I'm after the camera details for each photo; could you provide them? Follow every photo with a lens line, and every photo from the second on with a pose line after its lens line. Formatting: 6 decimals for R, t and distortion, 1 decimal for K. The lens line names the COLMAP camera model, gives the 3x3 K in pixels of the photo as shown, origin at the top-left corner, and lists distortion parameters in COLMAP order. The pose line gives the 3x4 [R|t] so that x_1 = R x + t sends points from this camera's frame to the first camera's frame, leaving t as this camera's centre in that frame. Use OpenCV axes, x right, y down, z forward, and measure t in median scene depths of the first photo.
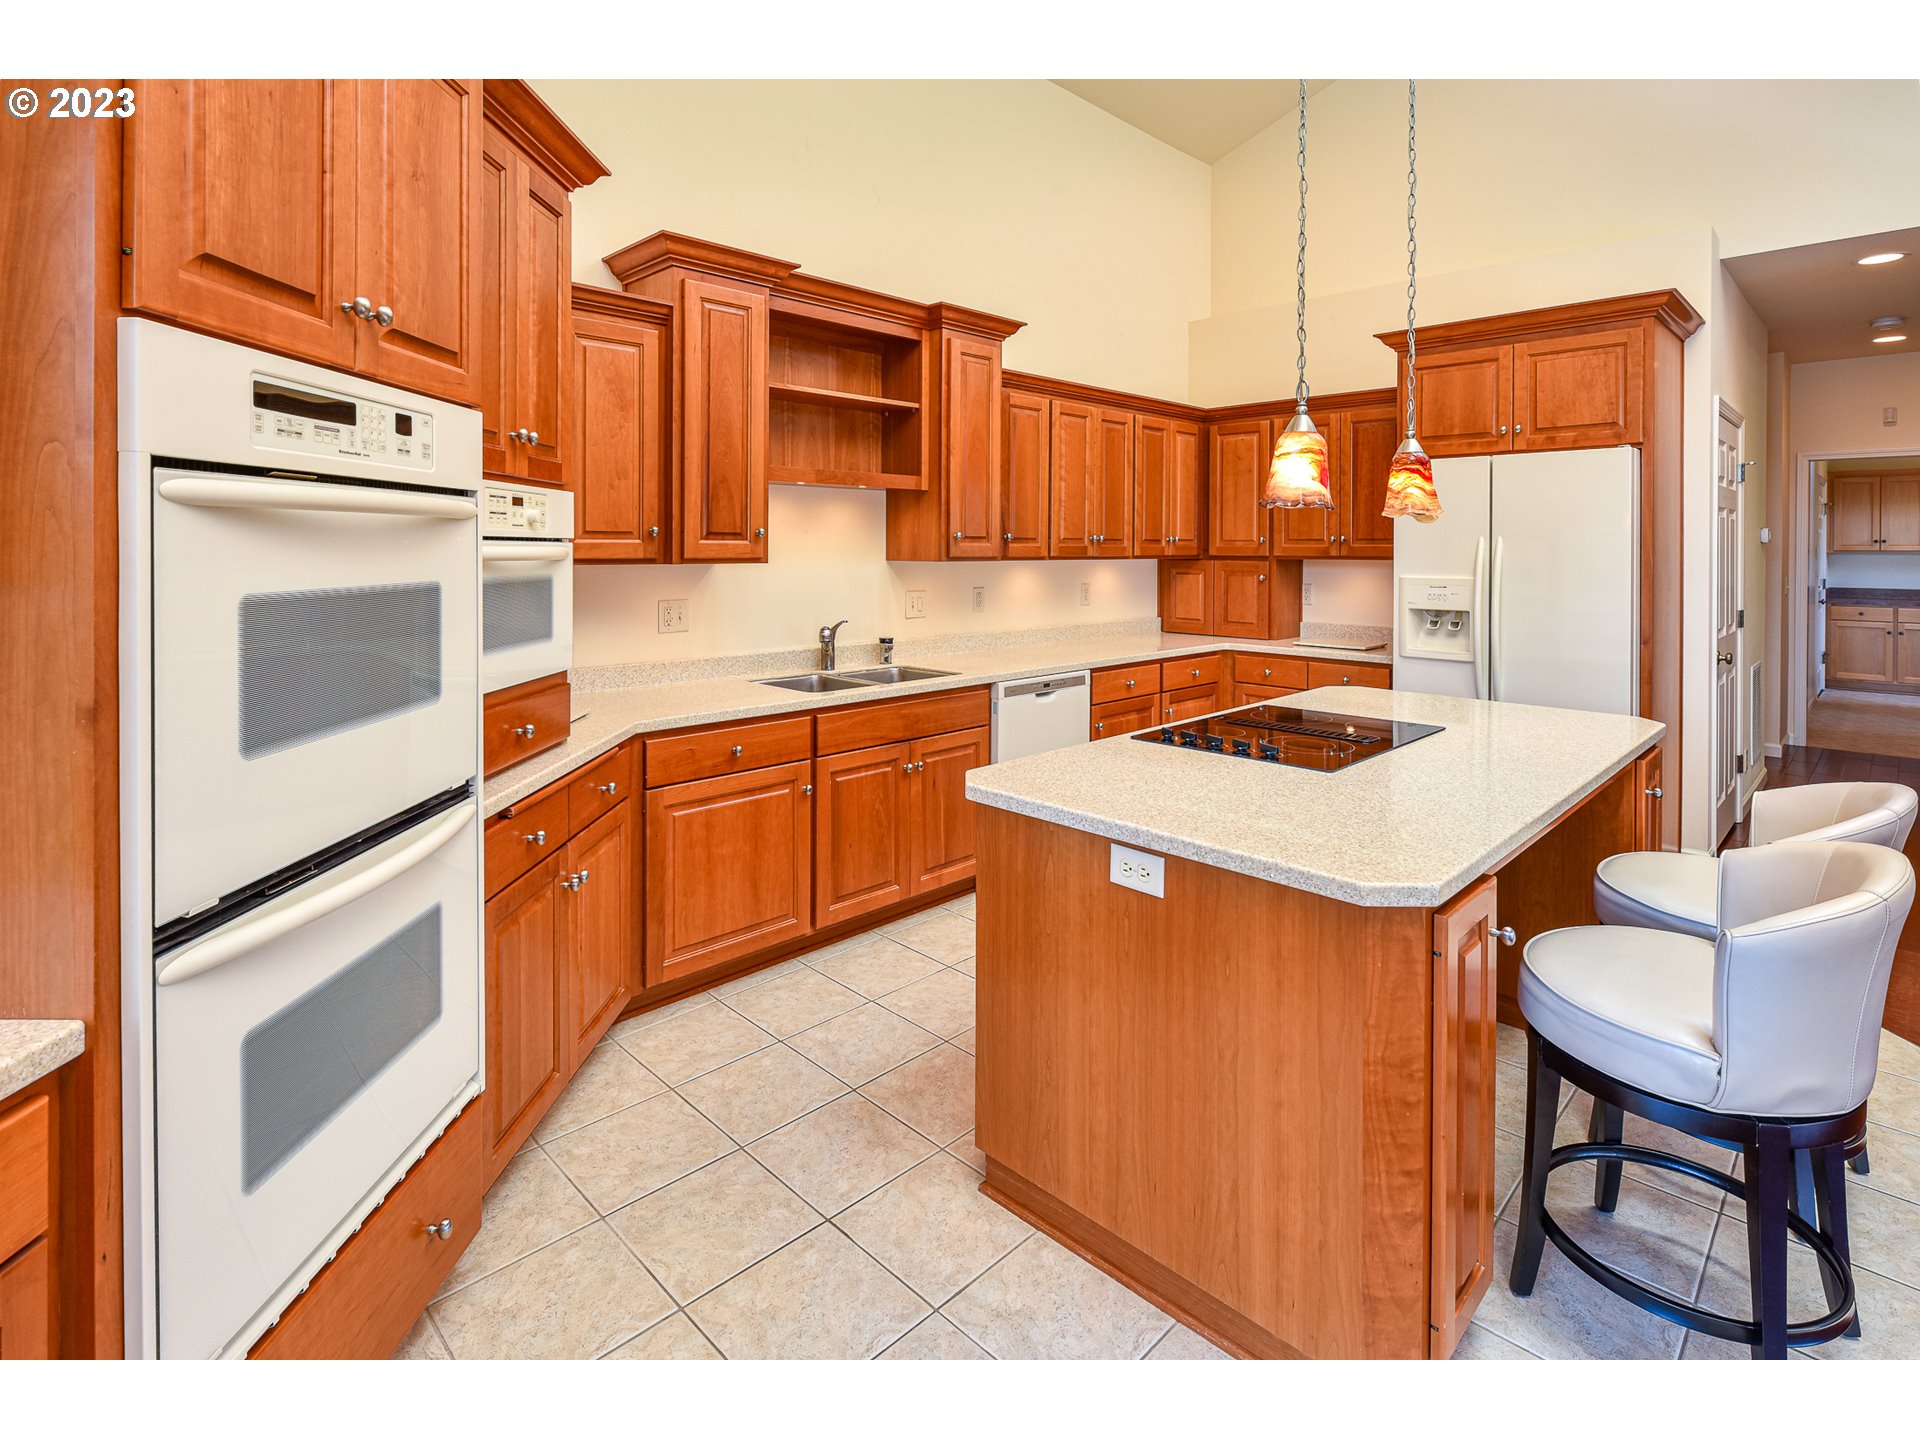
lens RADIAL K [[946.0, 0, 969.9], [0, 946.0, 546.3], [0, 0, 1]] dist [-0.002523, -0.001767]
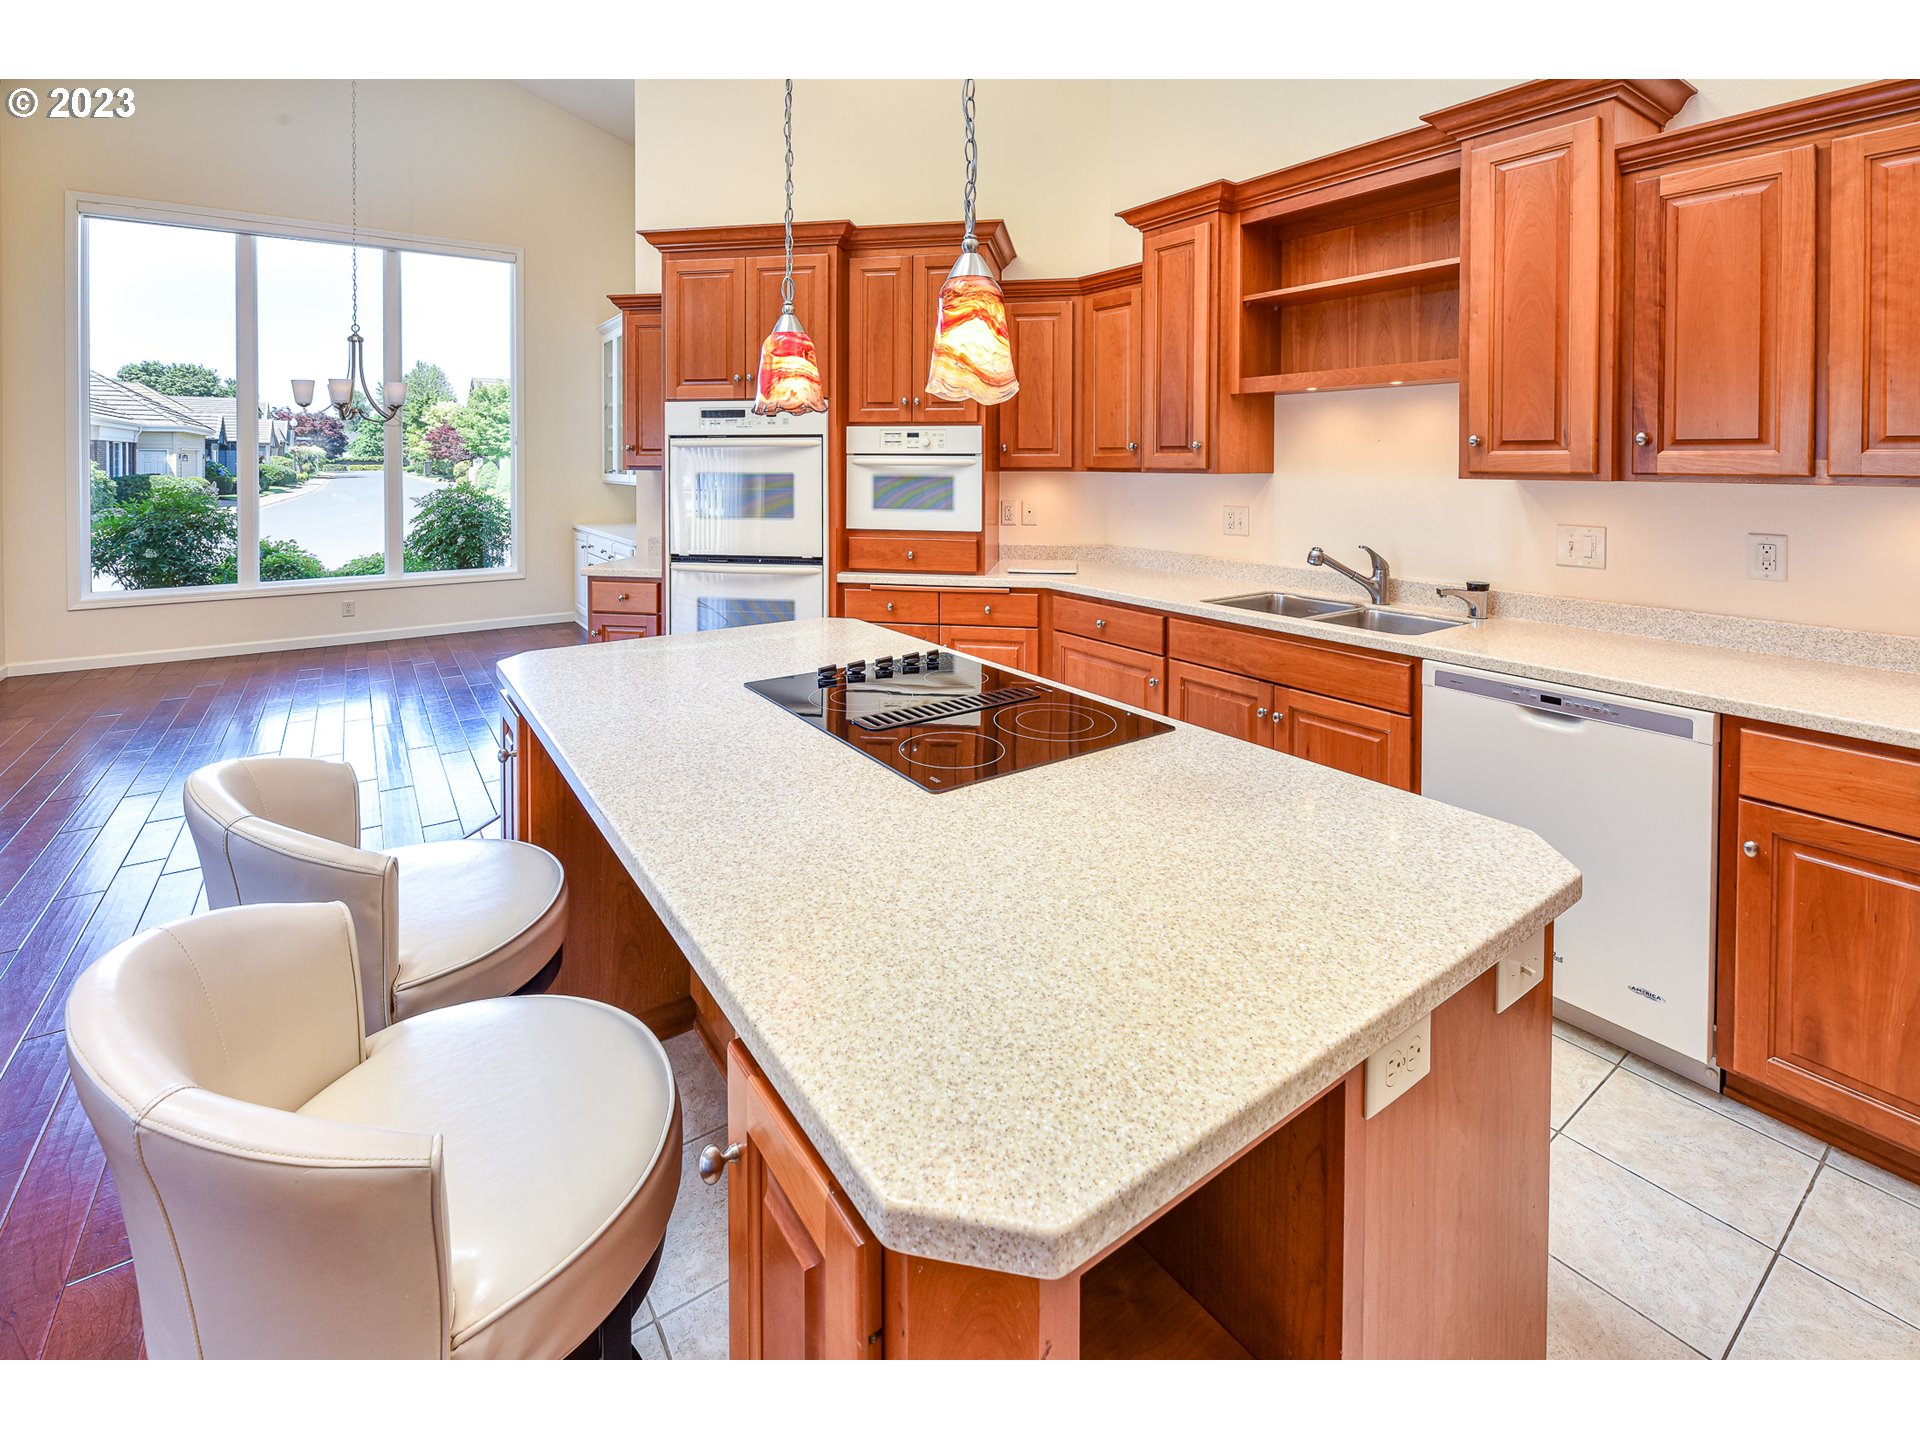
lens RADIAL K [[863.2, 0, 954.9], [0, 863.2, 473.1], [0, 0, 1]] dist [0.001685, -0.001288]
pose [[-0.180463, 0.010877, -0.983522, 0.785625], [-0.001204, 0.999936, 0.011279, 0.006321], [0.983581, 0.003219, -0.180438, 0.892394]]
